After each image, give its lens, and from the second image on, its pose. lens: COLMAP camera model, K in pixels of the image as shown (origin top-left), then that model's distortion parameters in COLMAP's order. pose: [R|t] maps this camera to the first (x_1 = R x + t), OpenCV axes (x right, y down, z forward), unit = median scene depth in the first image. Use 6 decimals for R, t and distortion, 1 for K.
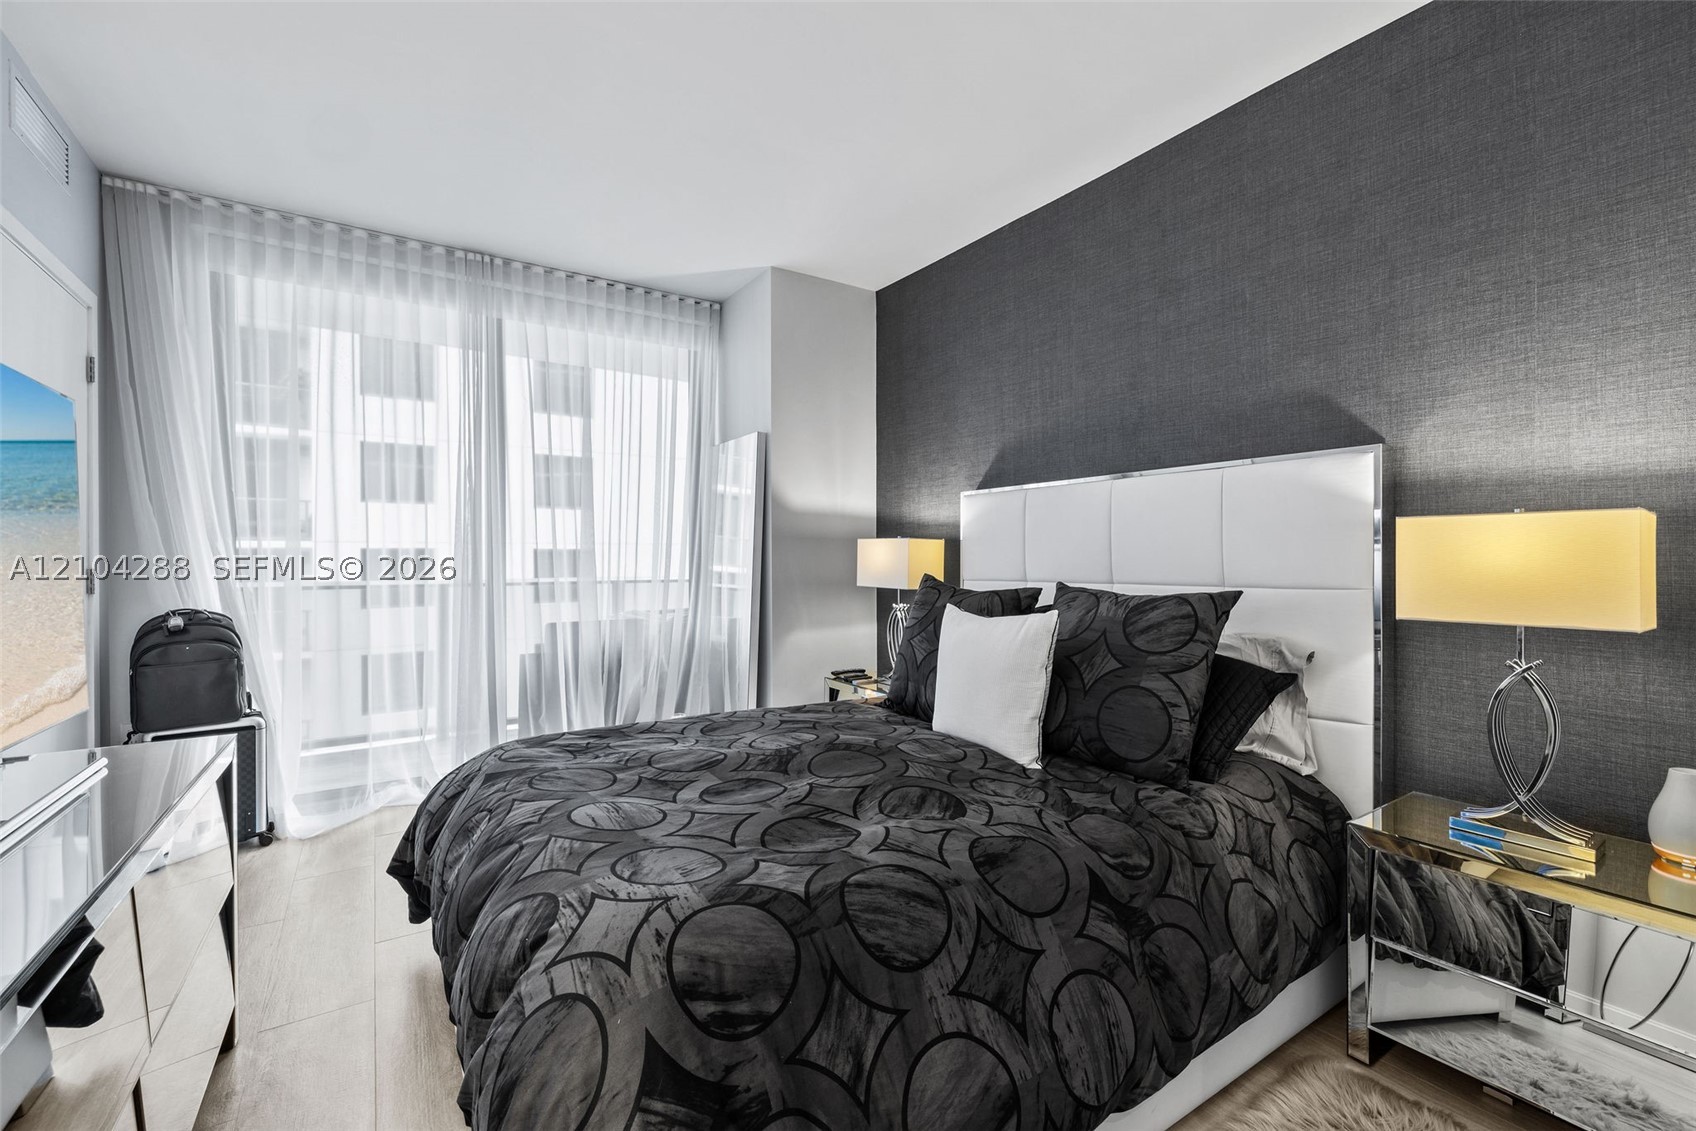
lens RADIAL K [[712.6, 0, 845.1], [0, 712.6, 560.0], [0, 0, 1]] dist [-0.002709, -0.000213]
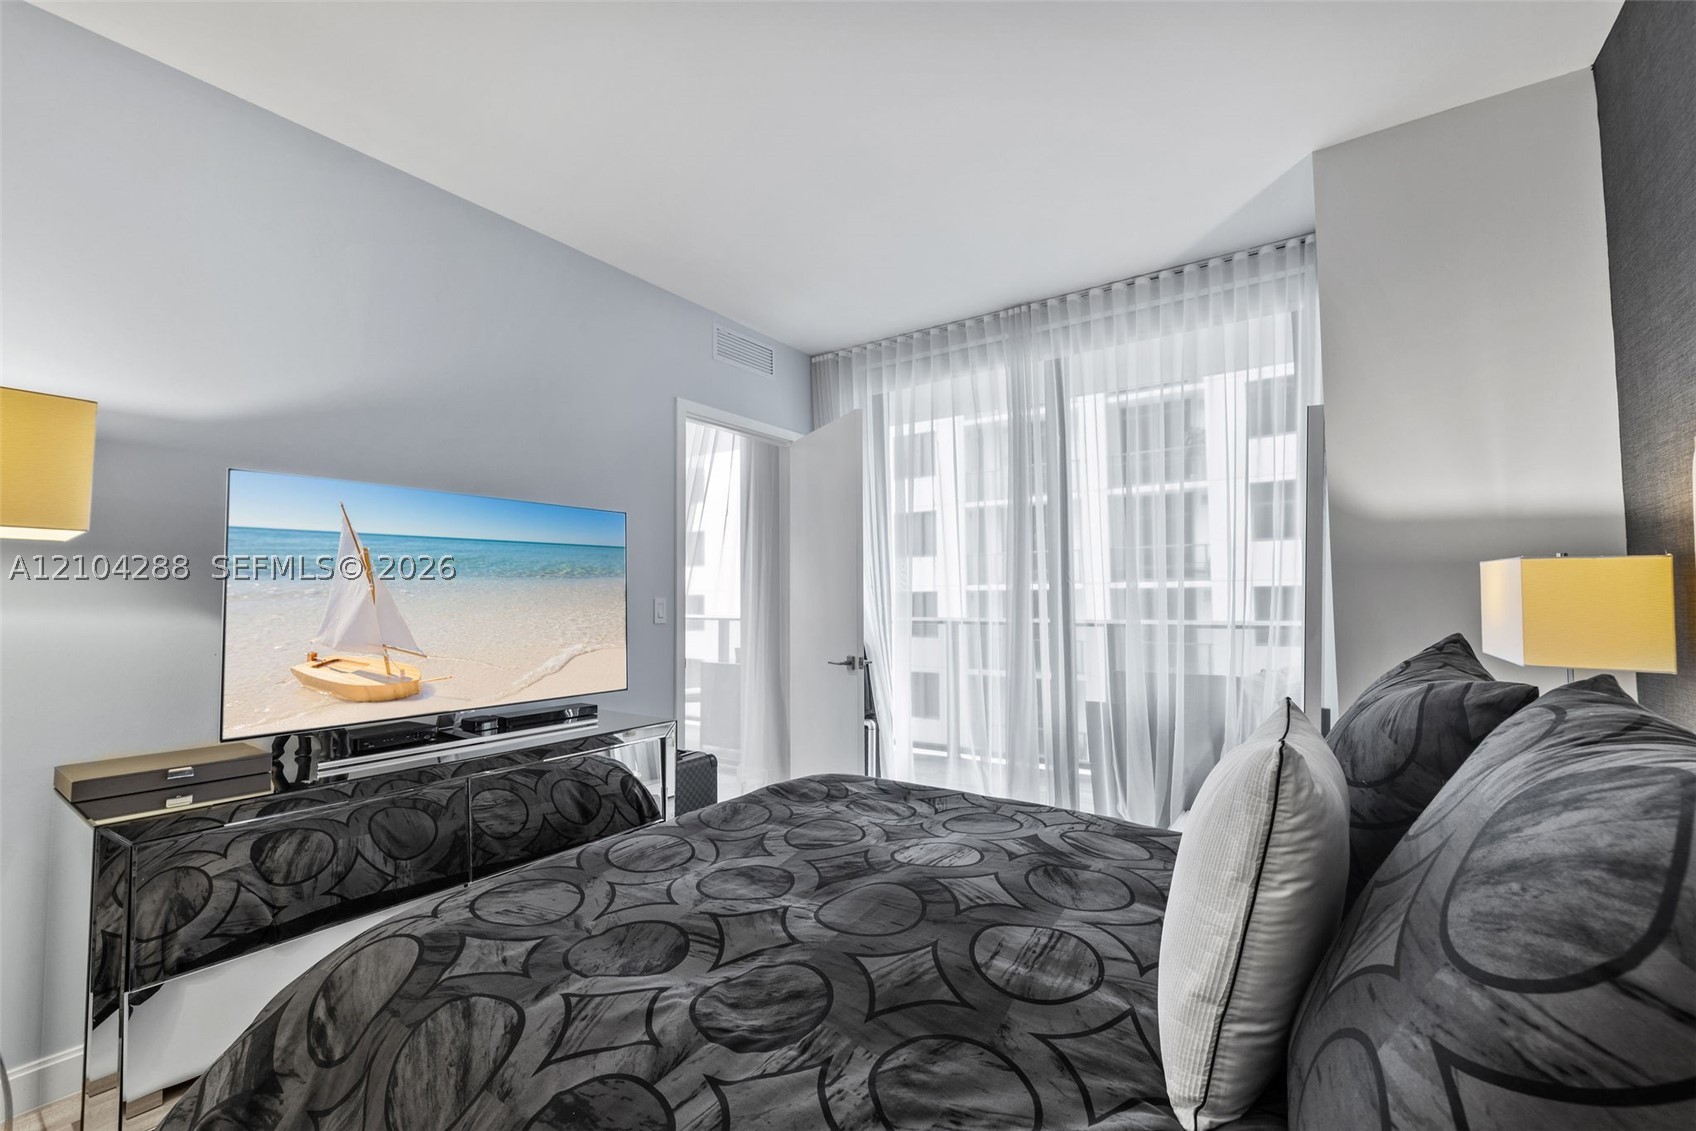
lens RADIAL K [[712.6, 0, 845.1], [0, 712.6, 560.0], [0, 0, 1]] dist [-0.002709, -0.000213]
pose [[0.373514, -0.050763, -0.926234, 0.628829], [0.003484, 0.998571, -0.053322, -0.009558], [0.927618, 0.016690, 0.373158, 0.706864]]
